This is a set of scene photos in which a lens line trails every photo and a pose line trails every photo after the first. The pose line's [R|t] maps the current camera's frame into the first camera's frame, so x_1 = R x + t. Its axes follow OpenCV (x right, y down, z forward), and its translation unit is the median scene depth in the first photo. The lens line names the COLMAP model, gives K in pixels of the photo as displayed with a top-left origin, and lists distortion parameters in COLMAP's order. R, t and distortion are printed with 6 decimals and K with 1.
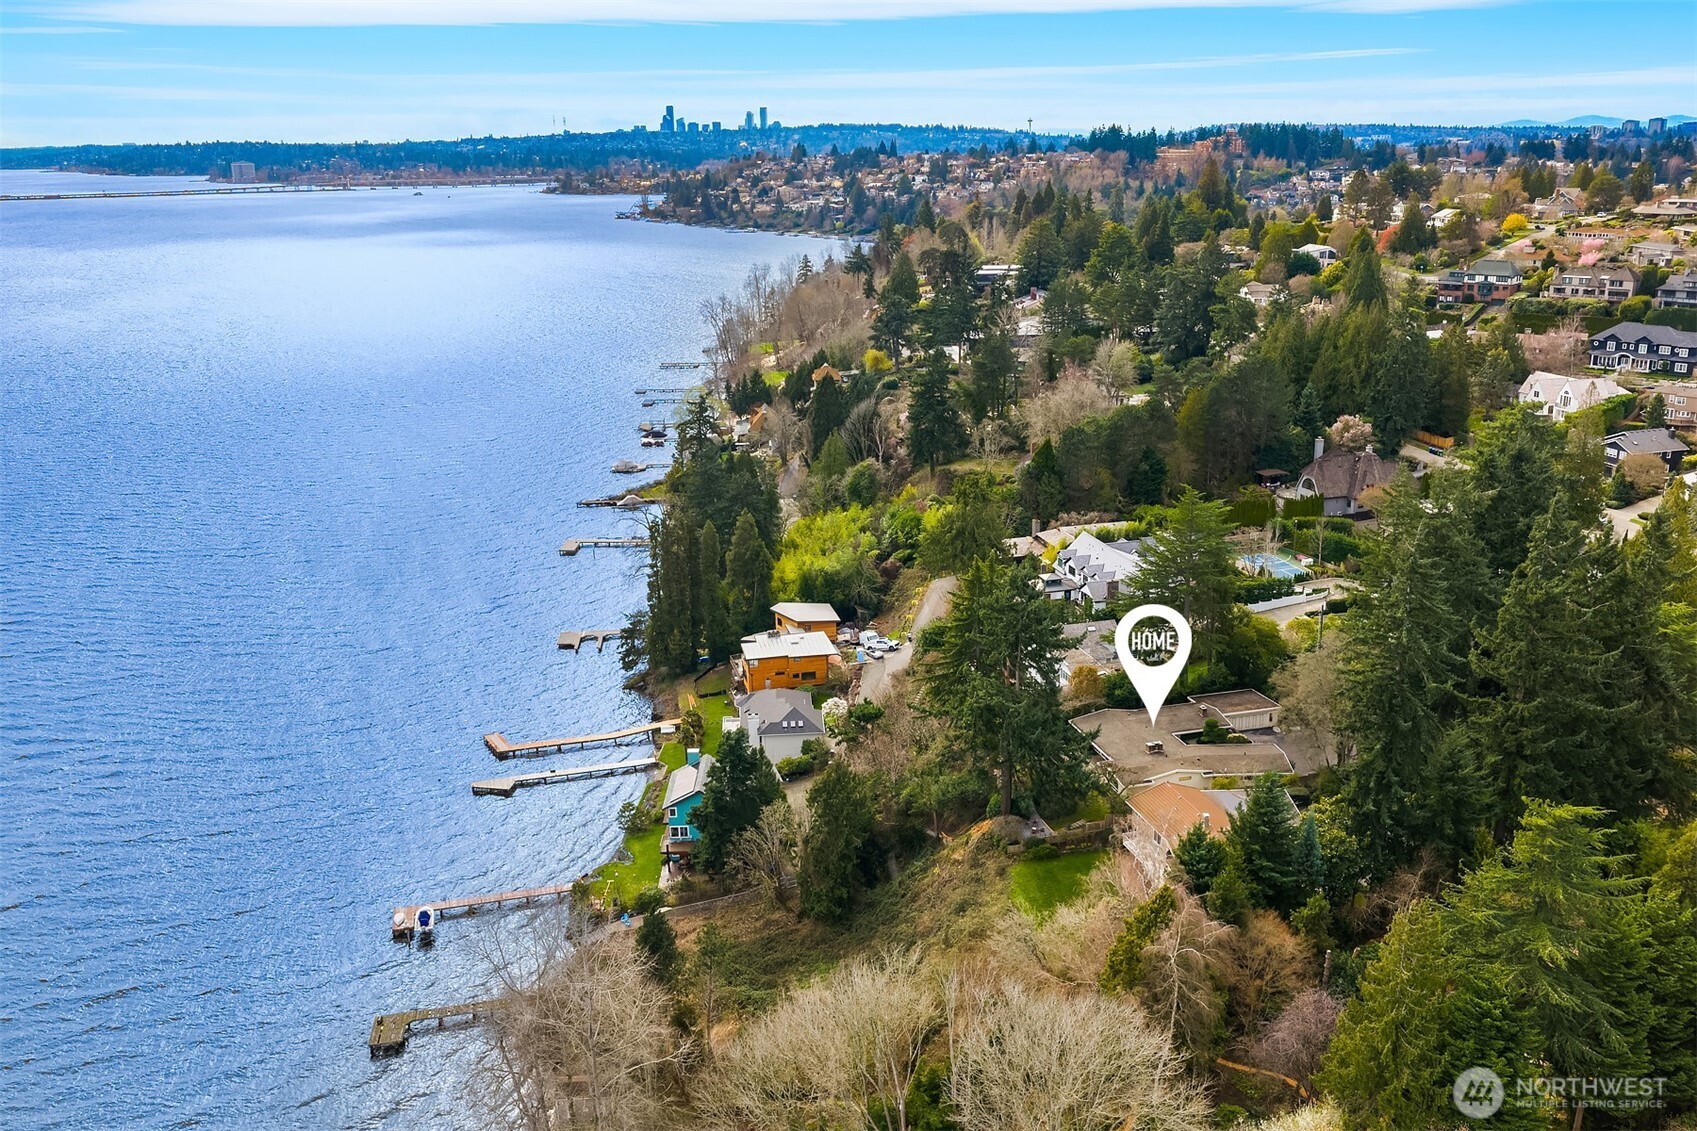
lens RADIAL K [[1405.4, 0, 847.1], [0, 1405.4, 565.5], [0, 0, 1]] dist [-0.001628, -0.000885]
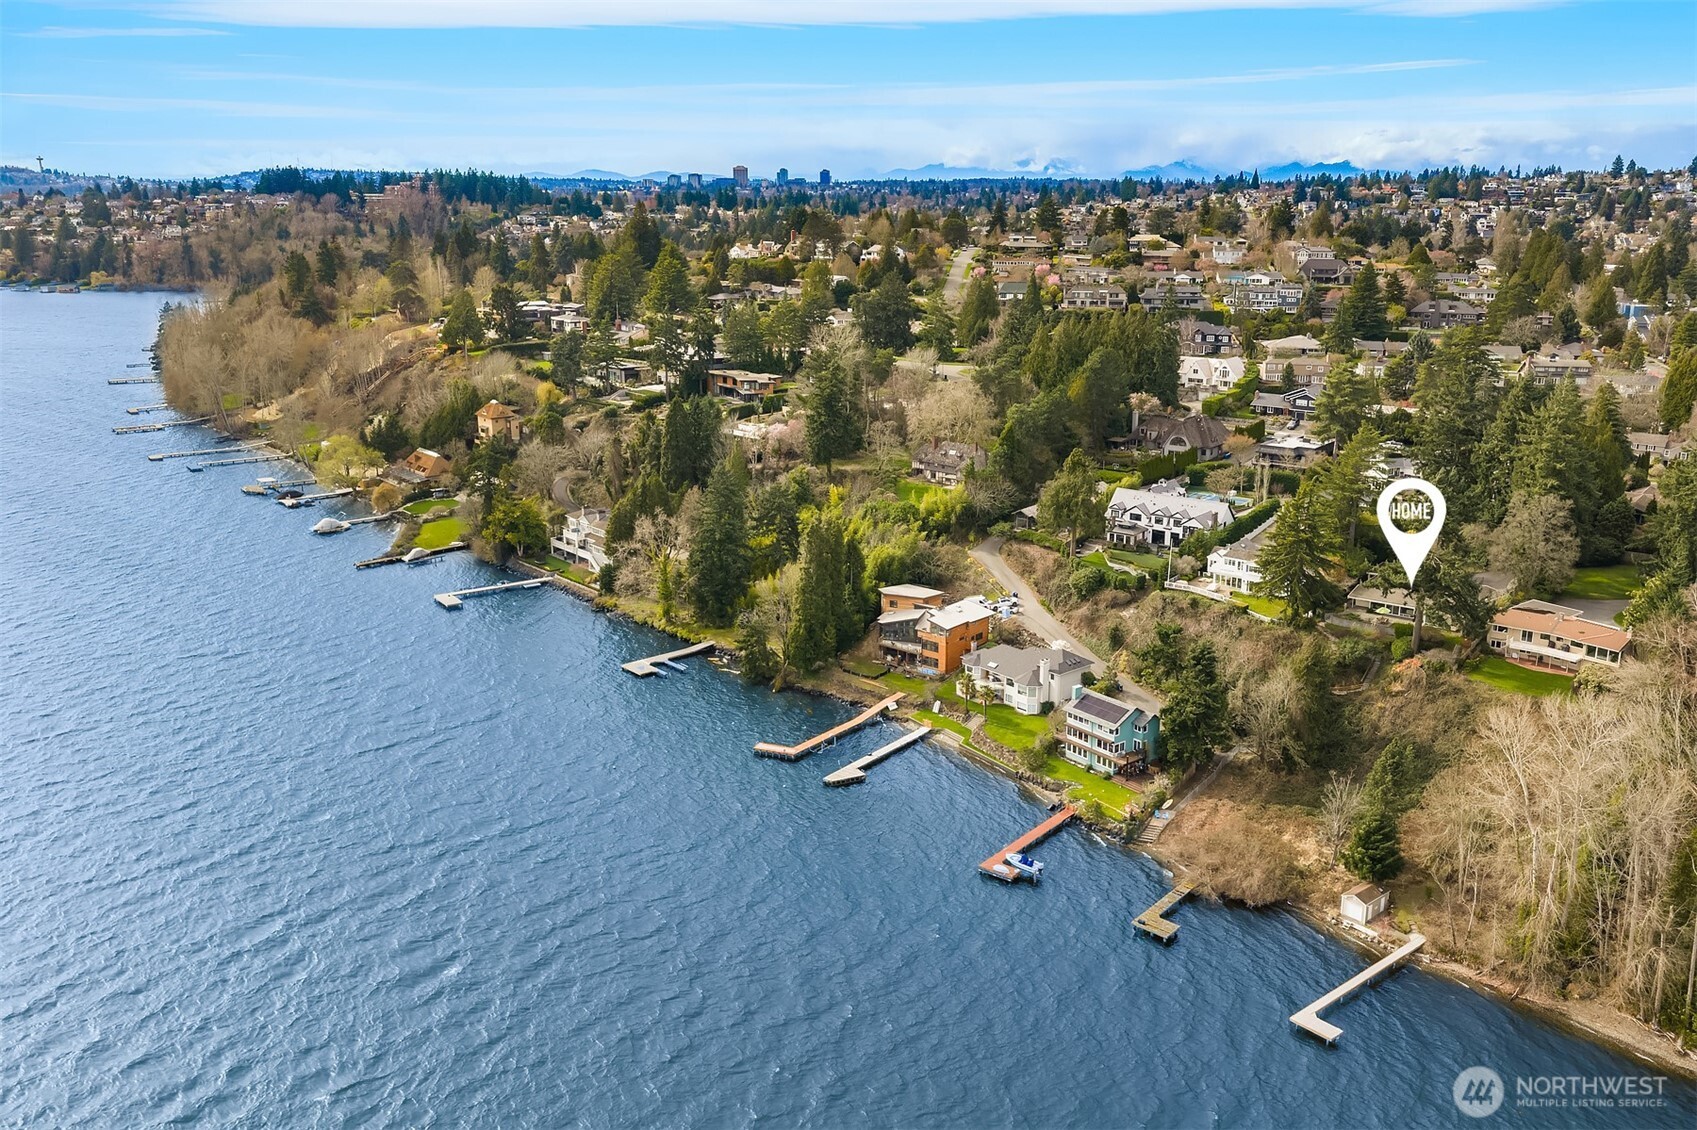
lens RADIAL K [[1405.4, 0, 846.2], [0, 1405.4, 565.1], [0, 0, 1]] dist [-0.001628, -0.000885]
pose [[0.791936, -0.141802, 0.593910, -0.488181], [0.160315, 0.986824, 0.021846, -0.013874], [-0.589183, 0.077912, 0.804235, 0.075073]]
